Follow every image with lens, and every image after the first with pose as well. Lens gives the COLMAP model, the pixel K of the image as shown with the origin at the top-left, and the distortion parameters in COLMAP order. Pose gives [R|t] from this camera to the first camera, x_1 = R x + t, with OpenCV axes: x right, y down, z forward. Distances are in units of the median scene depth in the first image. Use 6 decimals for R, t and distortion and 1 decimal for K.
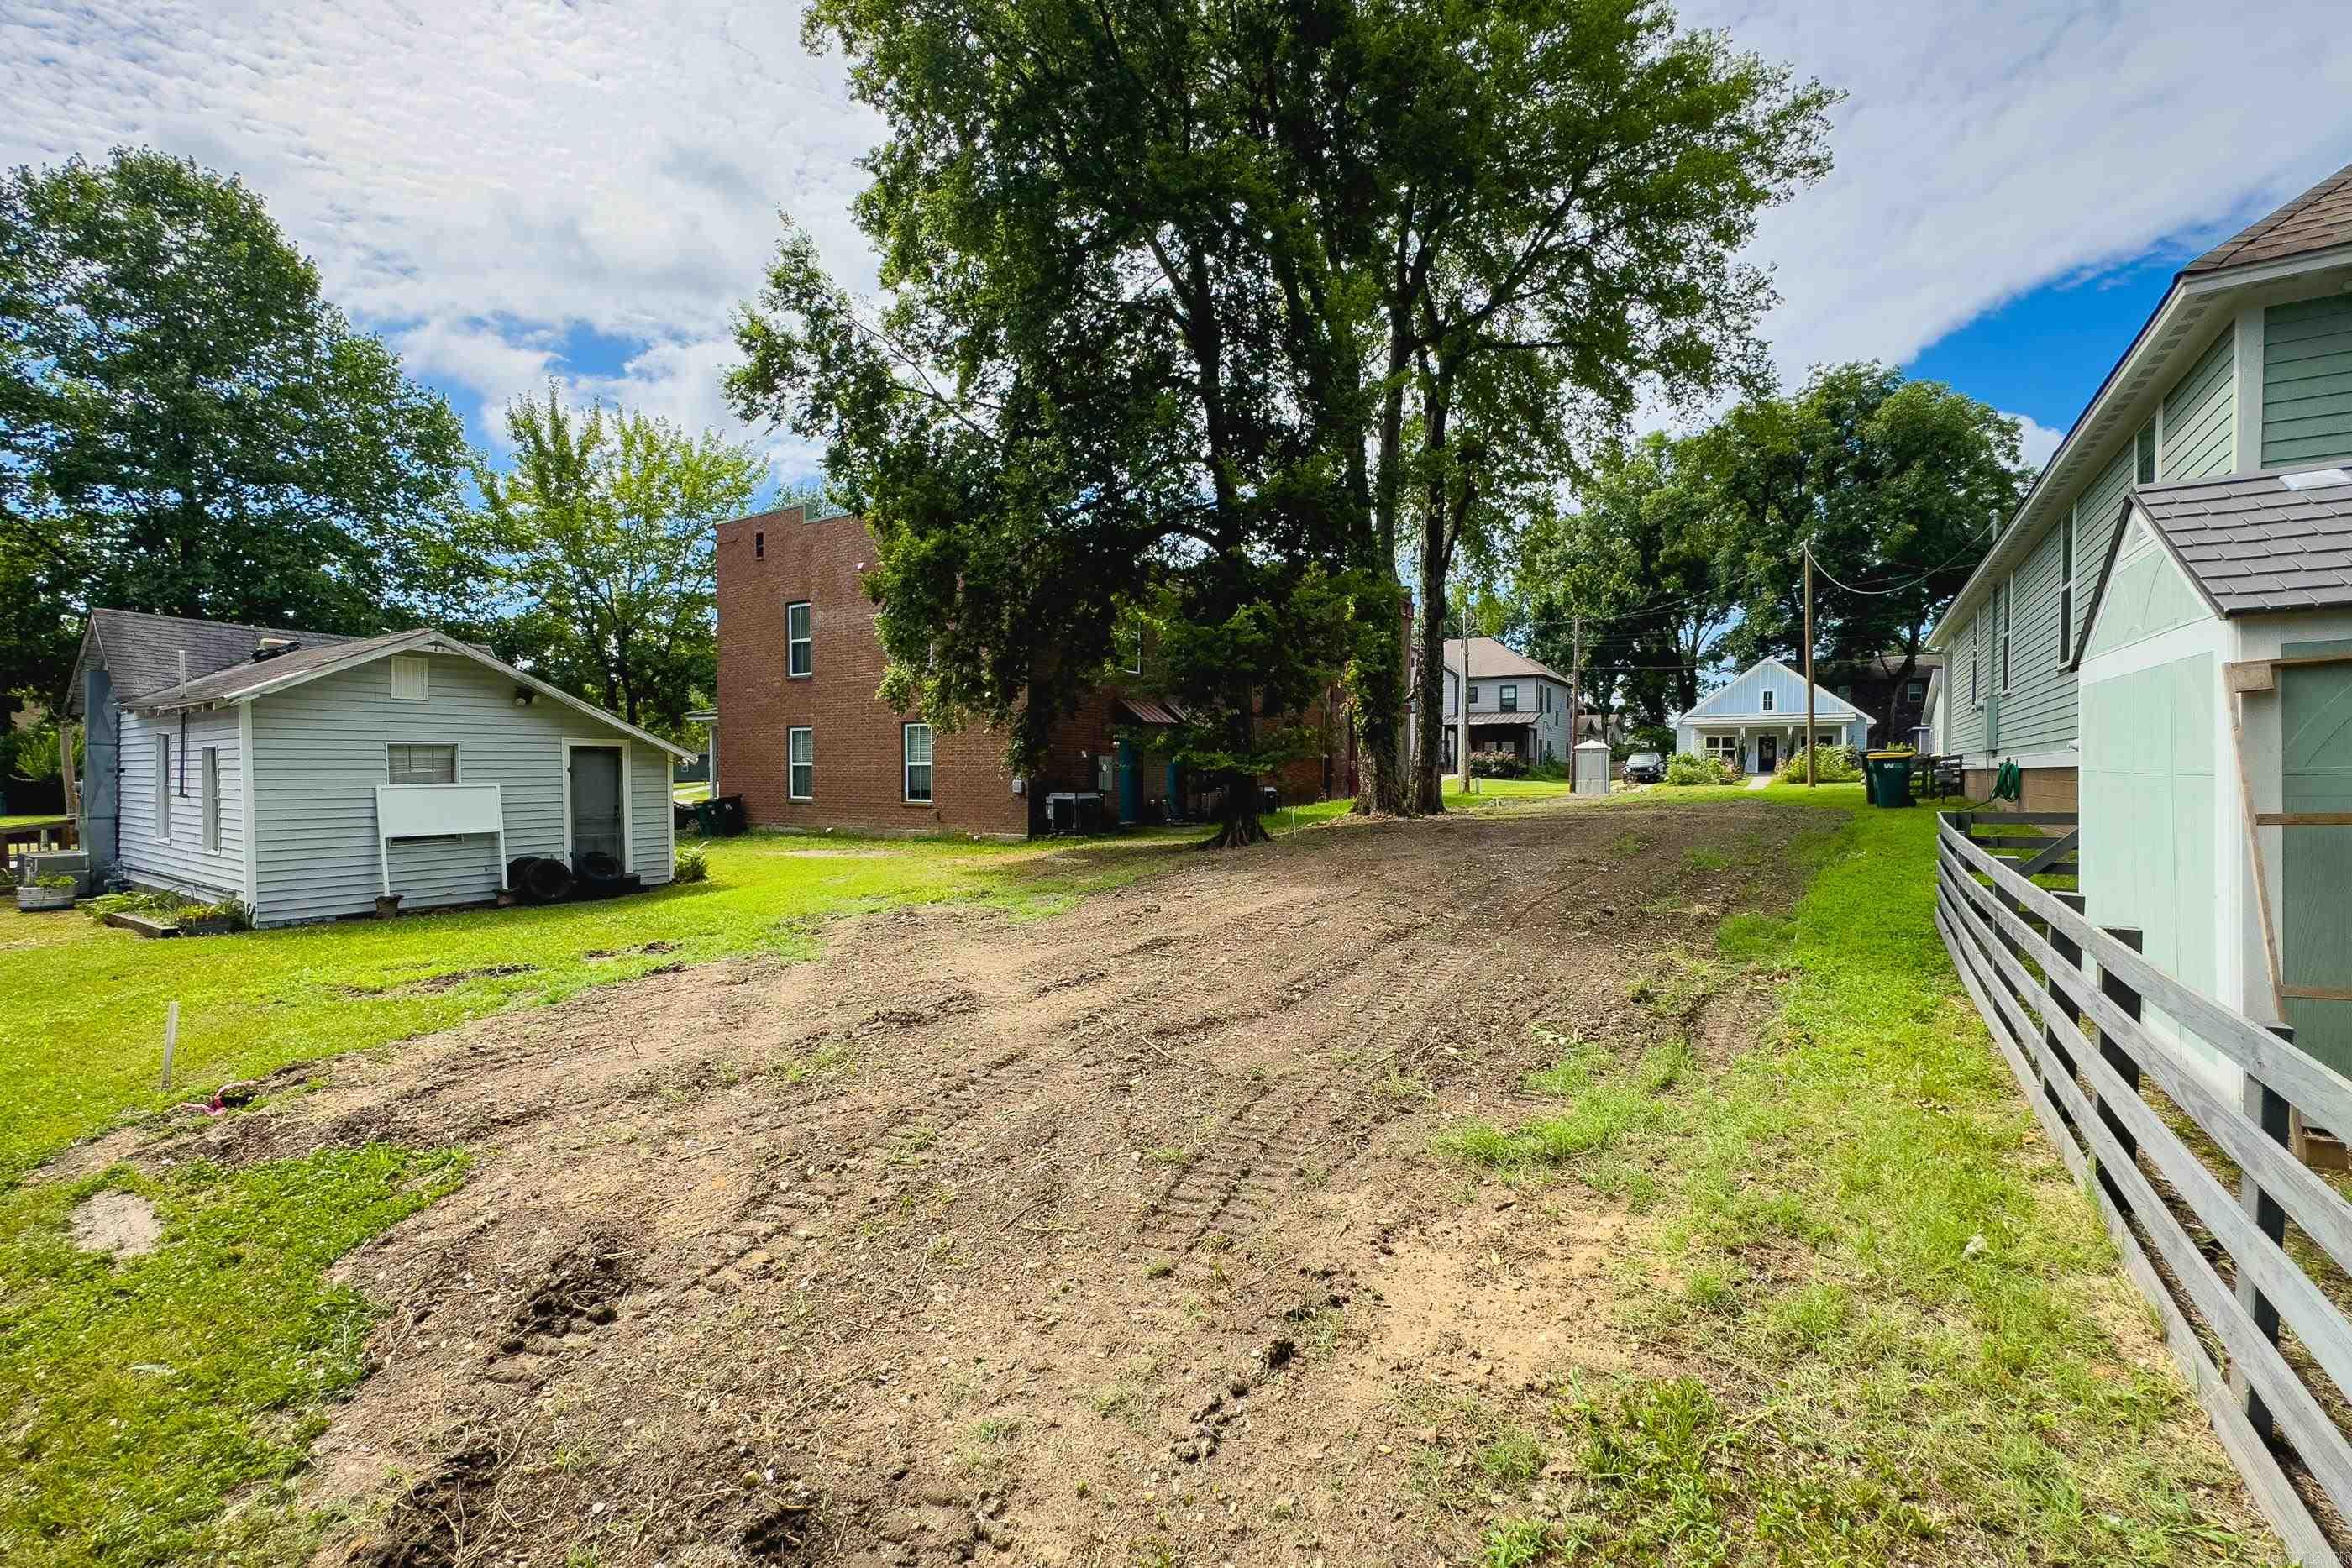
lens RADIAL K [[977.4, 0, 1176.0], [0, 977.4, 784.0], [0, 0, 1]] dist [-0.002051, 0.000030]
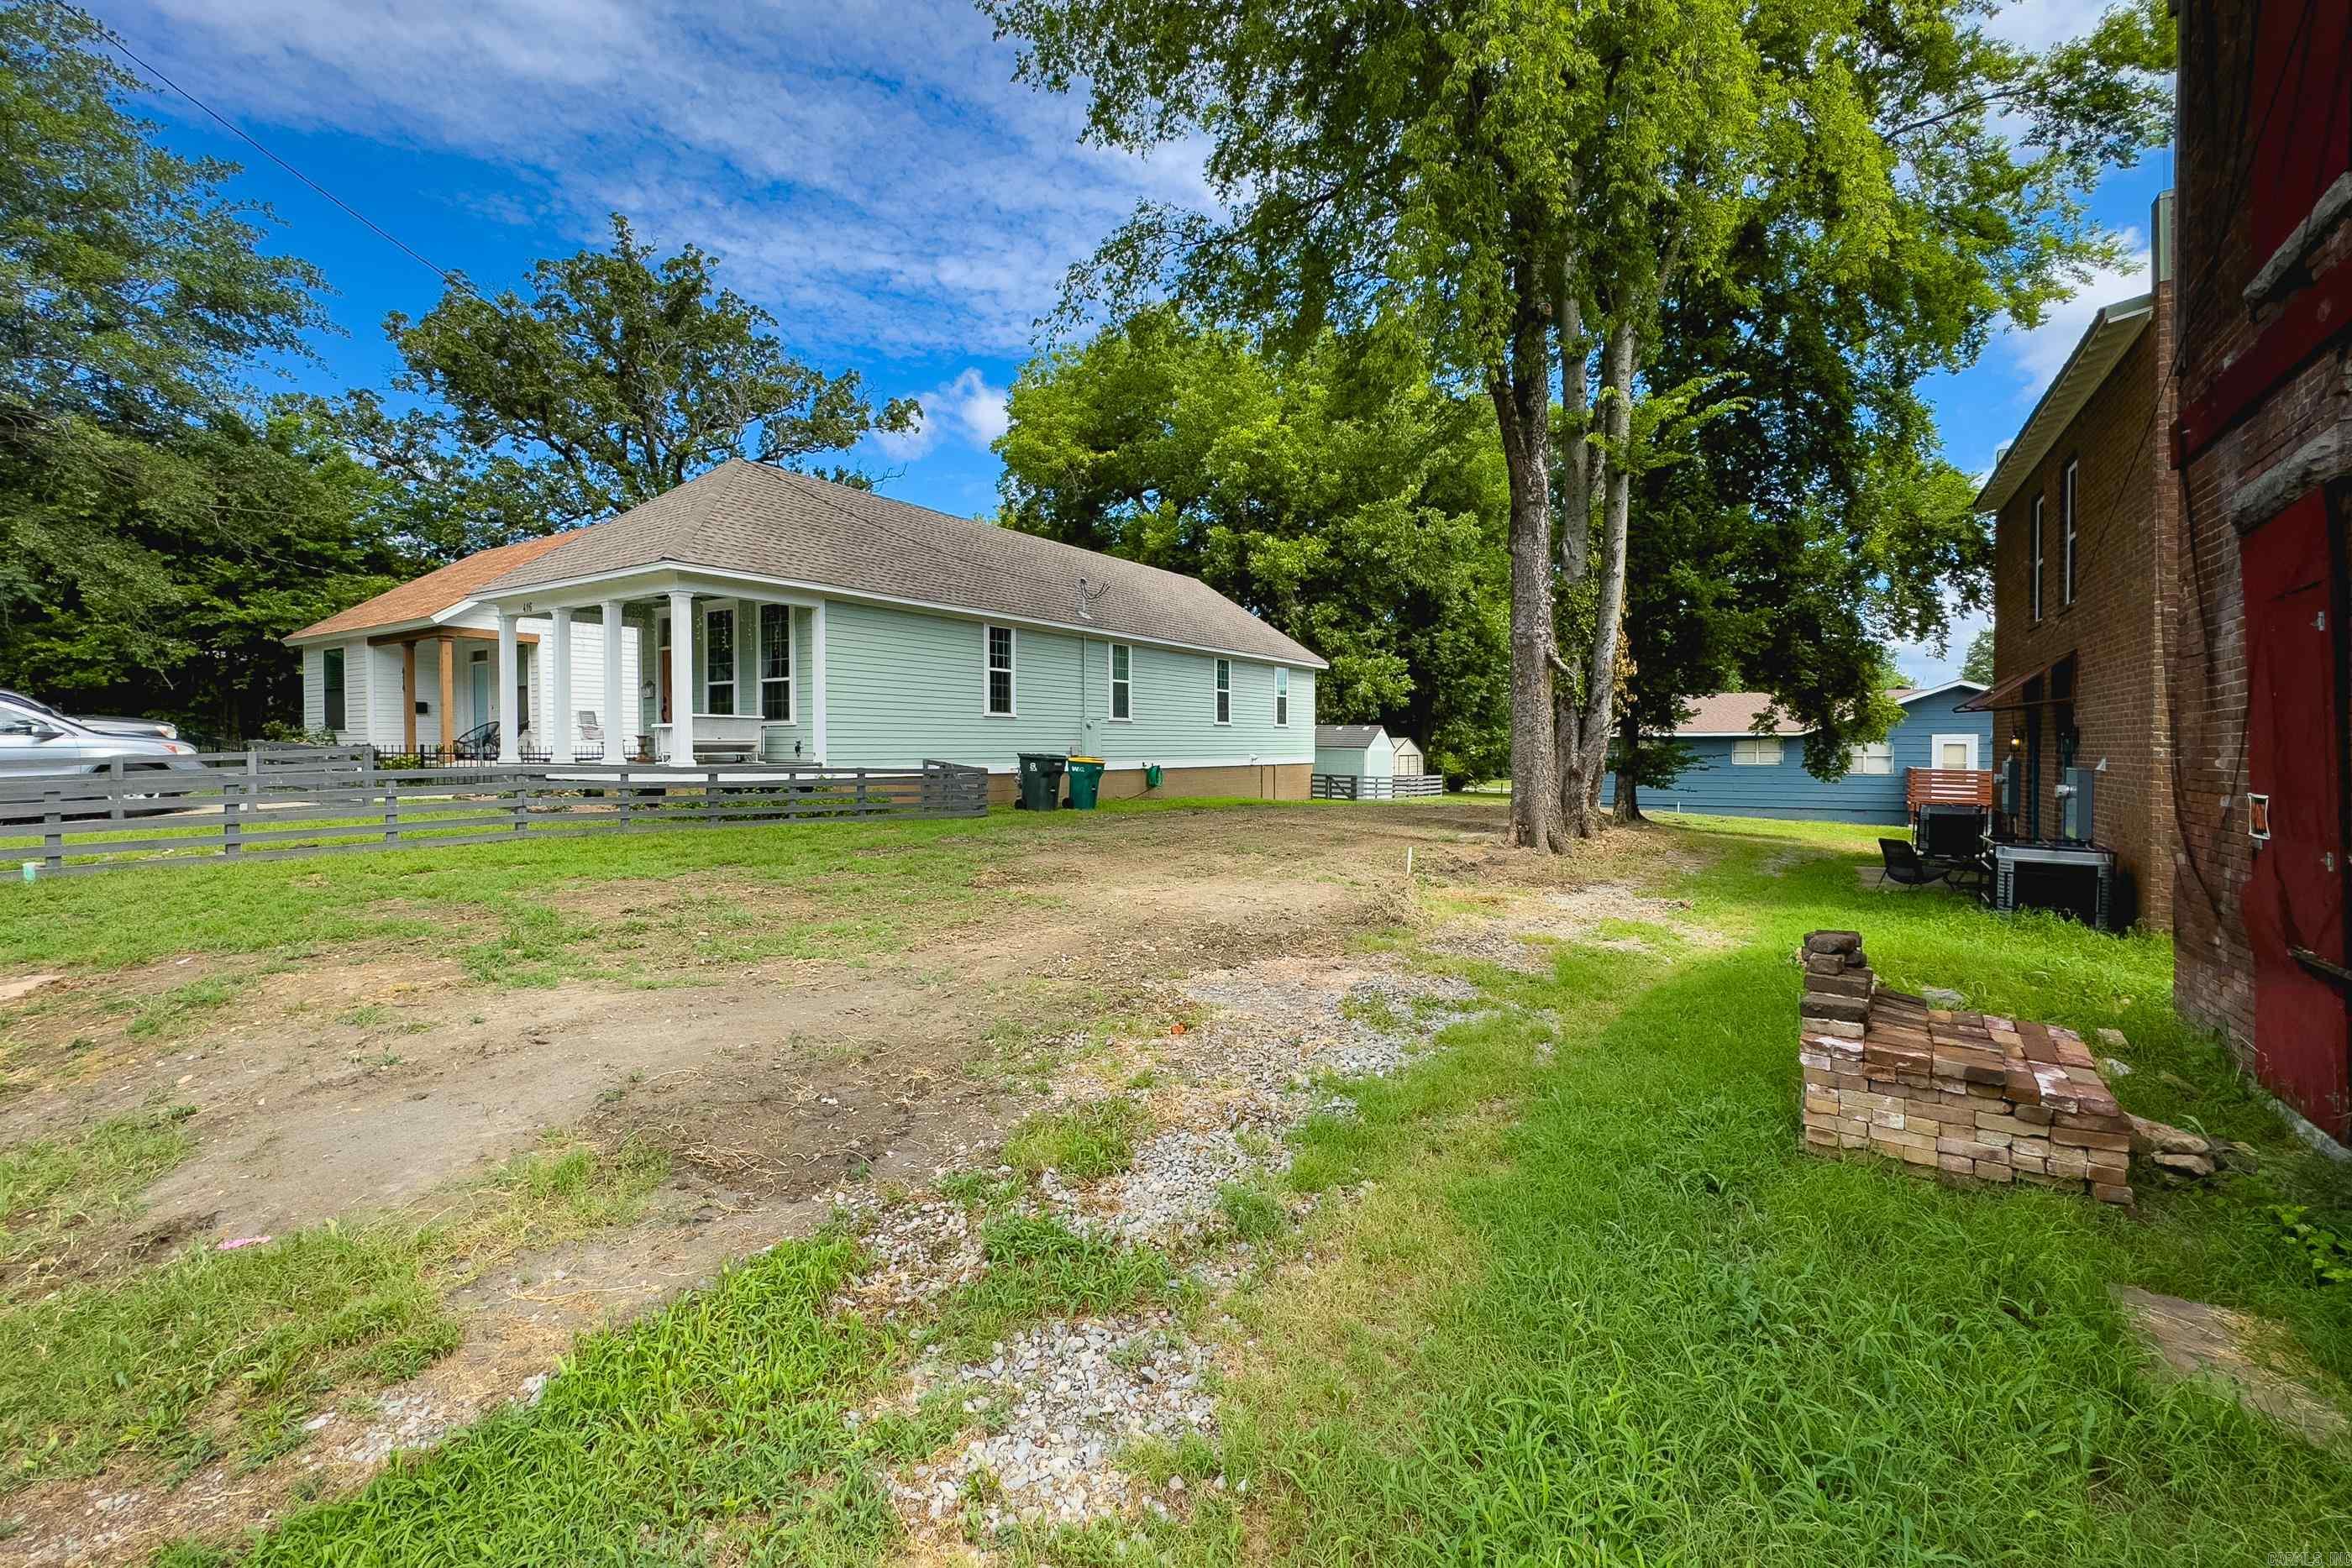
lens RADIAL K [[977.4, 0, 1176.0], [0, 977.4, 784.0], [0, 0, 1]] dist [-0.002051, 0.000030]
pose [[-0.999806, 0.005243, -0.018992, 0.732681], [0.004296, 0.998761, 0.049576, -0.062555], [0.019229, 0.049485, -0.998590, 2.299639]]
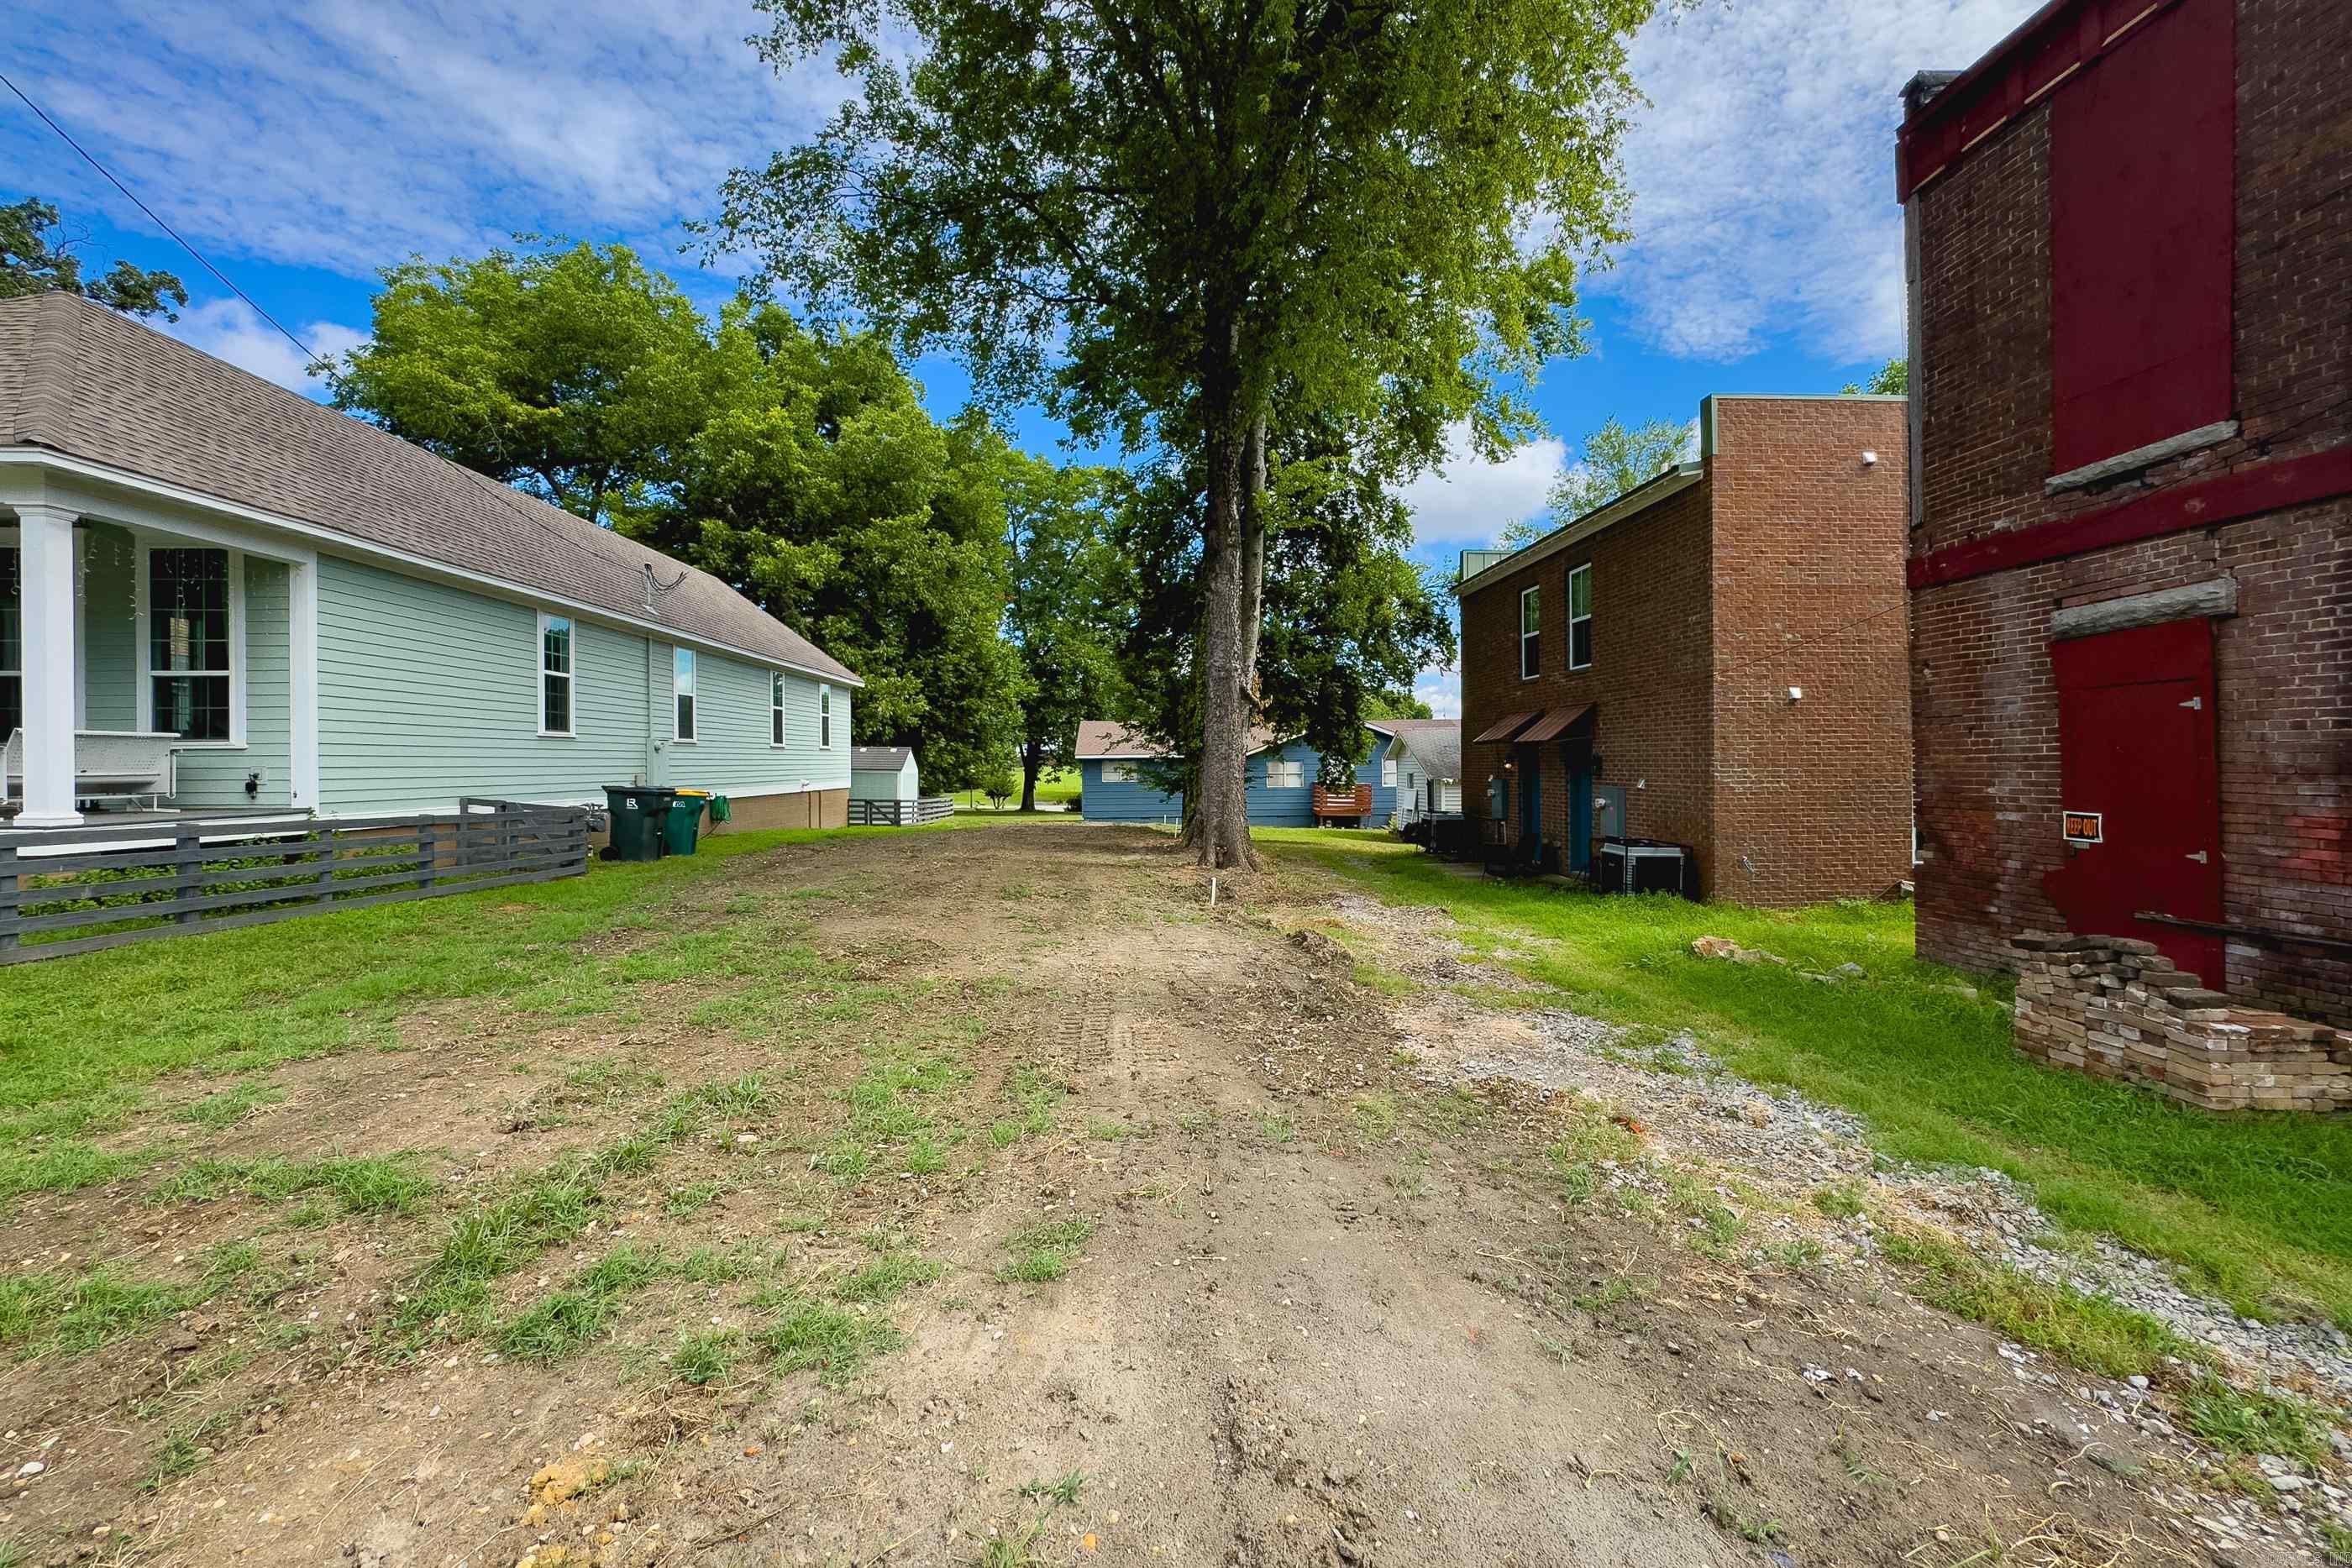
lens RADIAL K [[942.4, 0, 1176.0], [0, 942.4, 784.0], [0, 0, 1]] dist [-0.003118, 0.000197]
pose [[-0.806085, 0.021781, -0.591398, 0.968673], [0.002007, 0.999417, 0.034072, -0.071118], [0.591796, 0.026278, -0.805659, 2.127654]]
